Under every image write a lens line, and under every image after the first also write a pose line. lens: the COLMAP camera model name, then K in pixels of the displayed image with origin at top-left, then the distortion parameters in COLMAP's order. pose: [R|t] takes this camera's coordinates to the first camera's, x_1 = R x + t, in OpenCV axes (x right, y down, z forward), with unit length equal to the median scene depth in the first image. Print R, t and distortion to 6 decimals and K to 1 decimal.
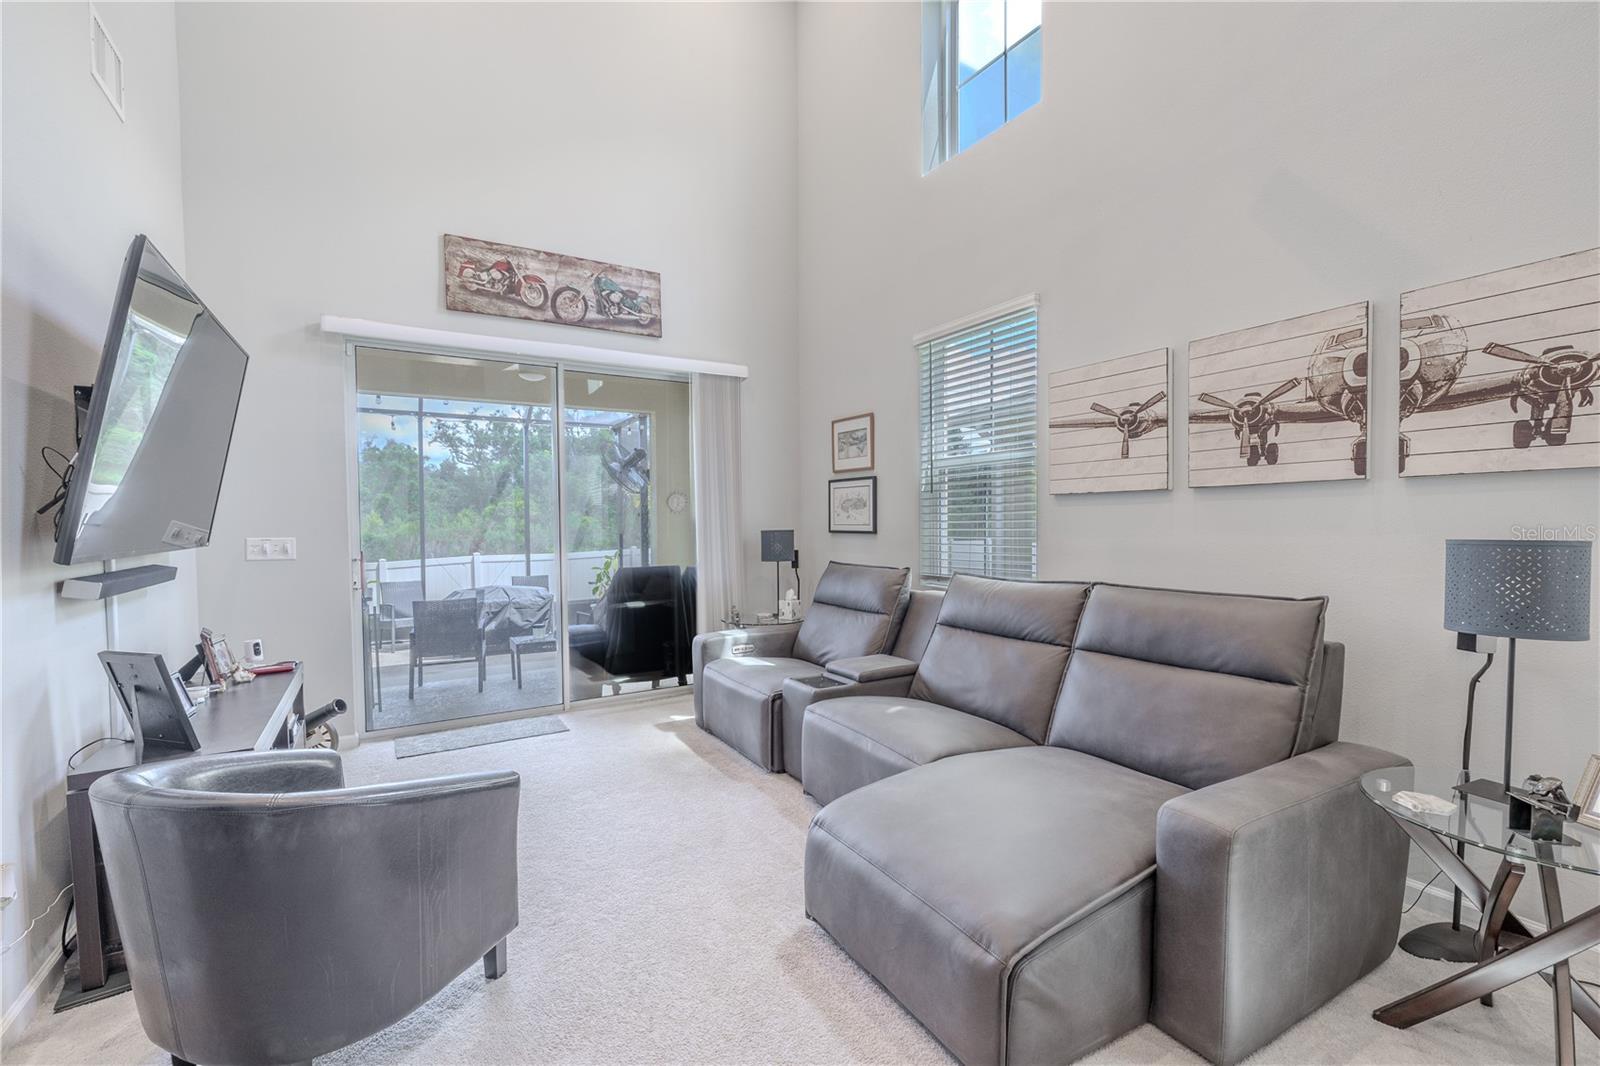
lens RADIAL K [[682.7, 0, 797.1], [0, 682.7, 544.5], [0, 0, 1]] dist [0.003034, -0.001735]
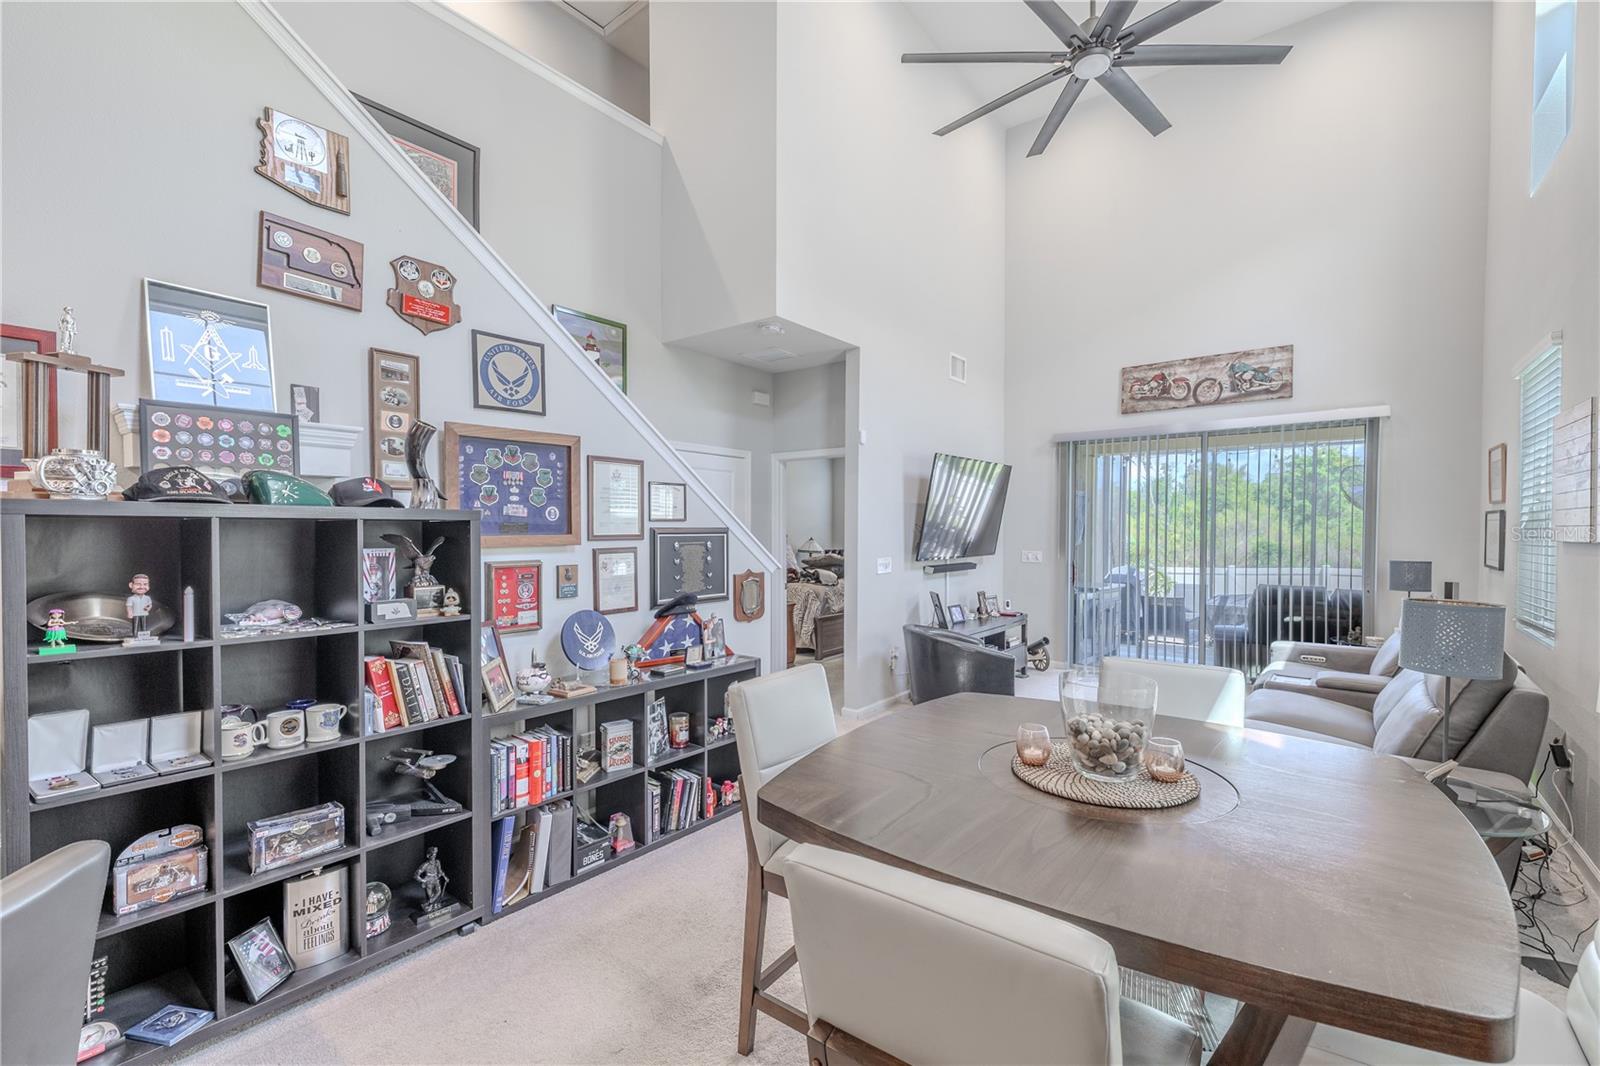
lens RADIAL K [[682.7, 0, 801.2], [0, 682.7, 543.7], [0, 0, 1]] dist [0.003034, -0.001735]
pose [[0.351543, 0.030728, -0.935667, 0.736850], [-0.037522, 0.999121, 0.018714, -0.038596], [0.935419, 0.028529, 0.352387, -0.270970]]
